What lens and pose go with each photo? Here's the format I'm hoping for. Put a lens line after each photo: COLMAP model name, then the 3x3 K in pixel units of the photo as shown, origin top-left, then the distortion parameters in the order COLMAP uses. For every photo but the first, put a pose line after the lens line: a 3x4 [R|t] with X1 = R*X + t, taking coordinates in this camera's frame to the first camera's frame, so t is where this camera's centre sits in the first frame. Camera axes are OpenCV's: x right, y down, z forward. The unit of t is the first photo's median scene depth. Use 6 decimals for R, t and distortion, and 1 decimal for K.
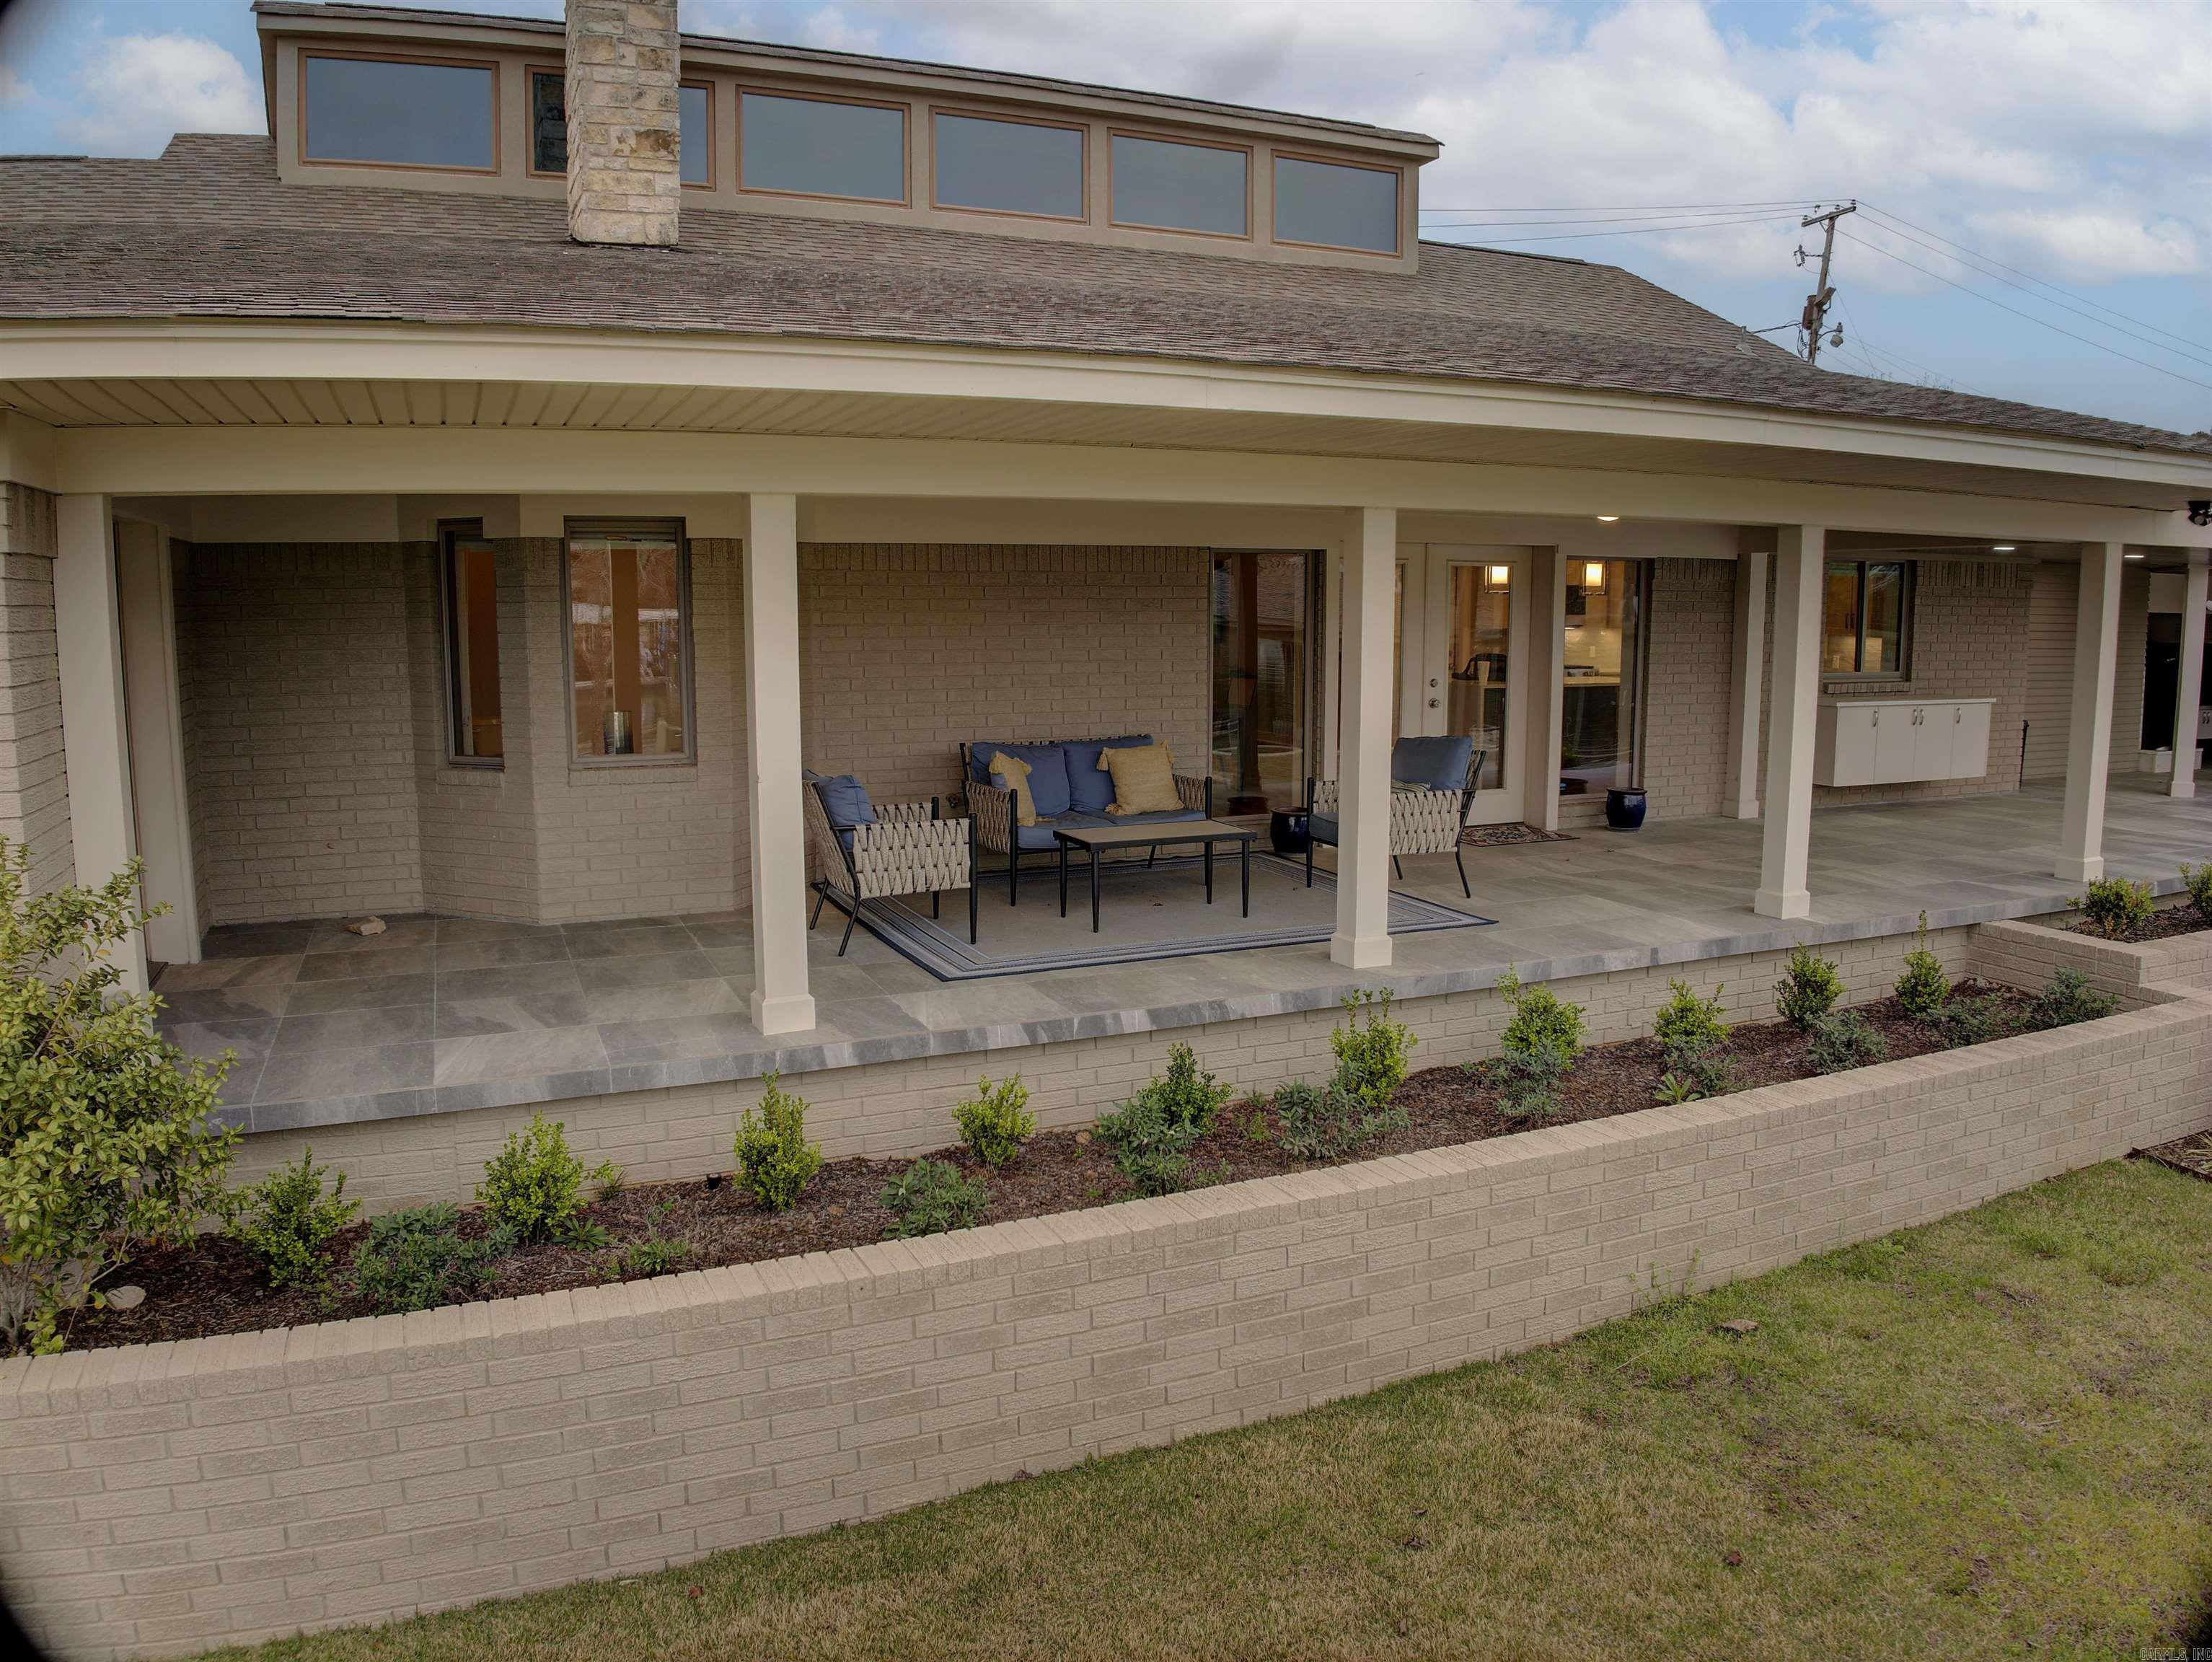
lens RADIAL K [[1571.3, 0, 1108.3], [0, 1571.3, 813.1], [0, 0, 1]] dist [-0.105390, -0.009630]
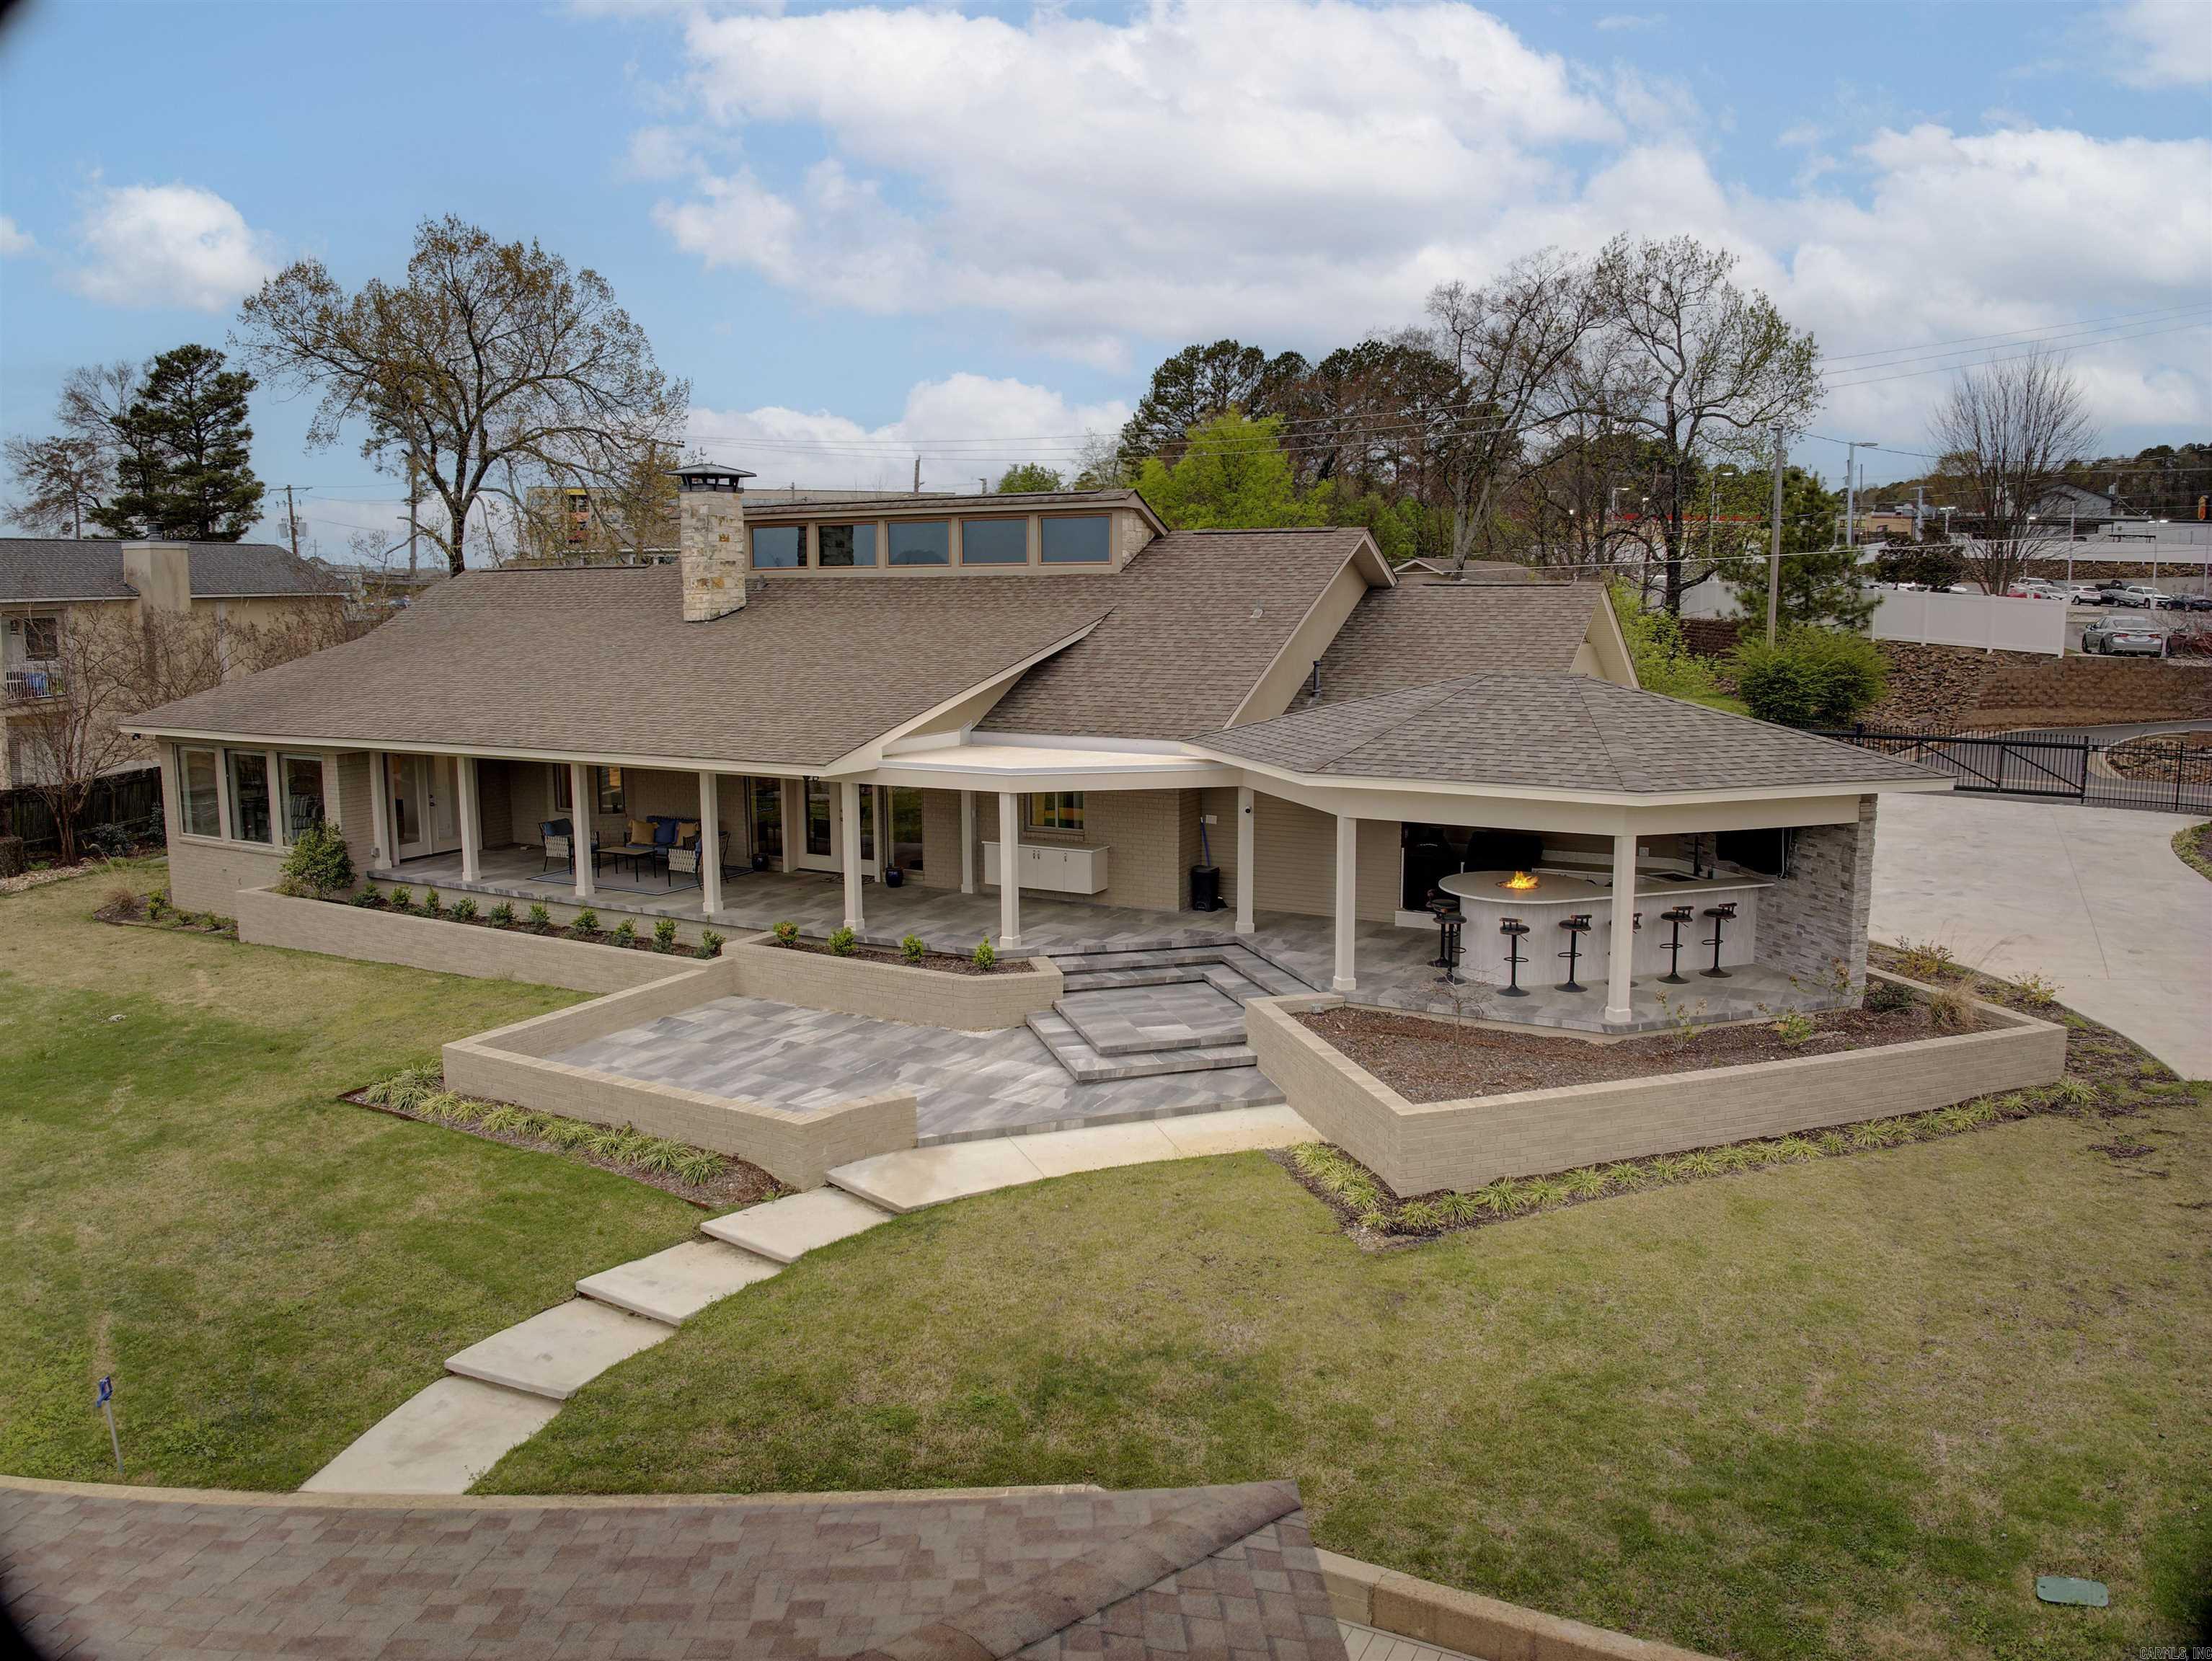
lens RADIAL K [[1571.1, 0, 1108.3], [0, 1571.1, 812.6], [0, 0, 1]] dist [-0.105390, -0.009630]
pose [[0.603163, 0.109764, -0.790029, 2.697153], [-0.100280, 0.993062, 0.061412, -0.309403], [0.791289, 0.042183, 0.609986, -0.132597]]
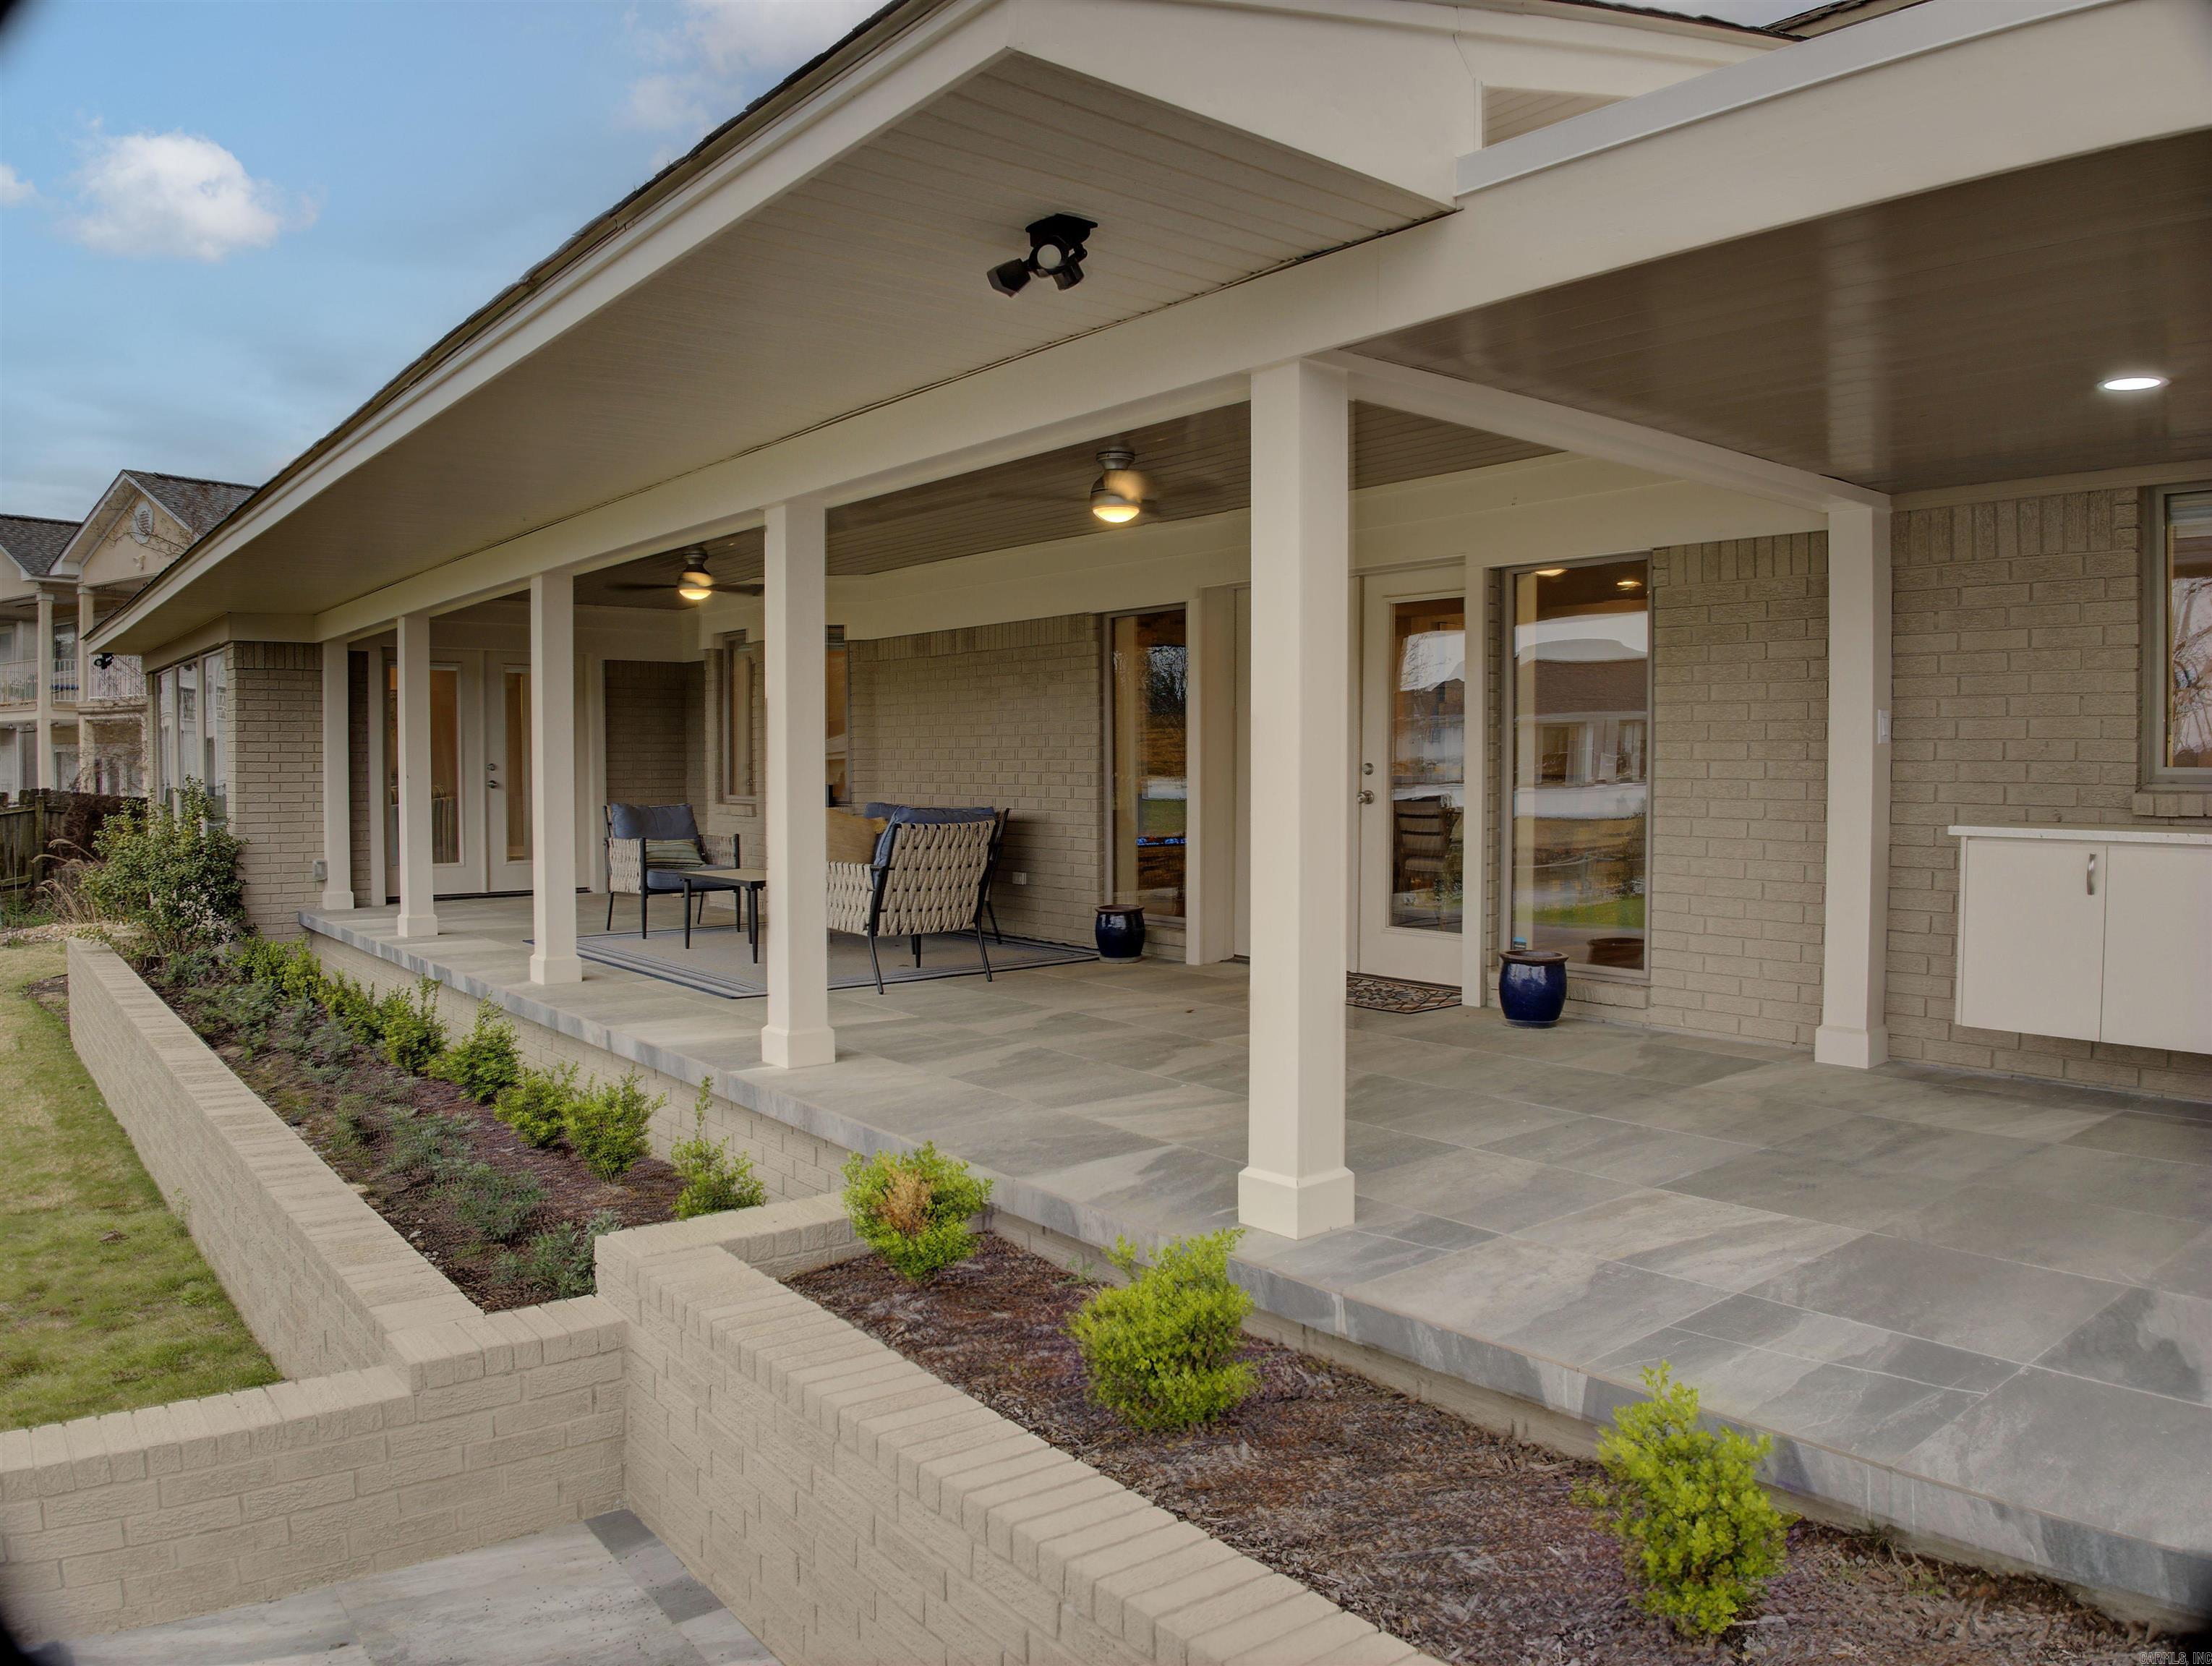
lens RADIAL K [[1587.2, 0, 1106.0], [0, 1587.2, 833.0], [0, 0, 1]] dist [-0.108808, 0.000131]
pose [[0.245521, 0.047037, -0.968250, 1.034783], [-0.126429, 0.991845, 0.016124, -0.059390], [0.961112, 0.118456, 0.249465, 0.830932]]
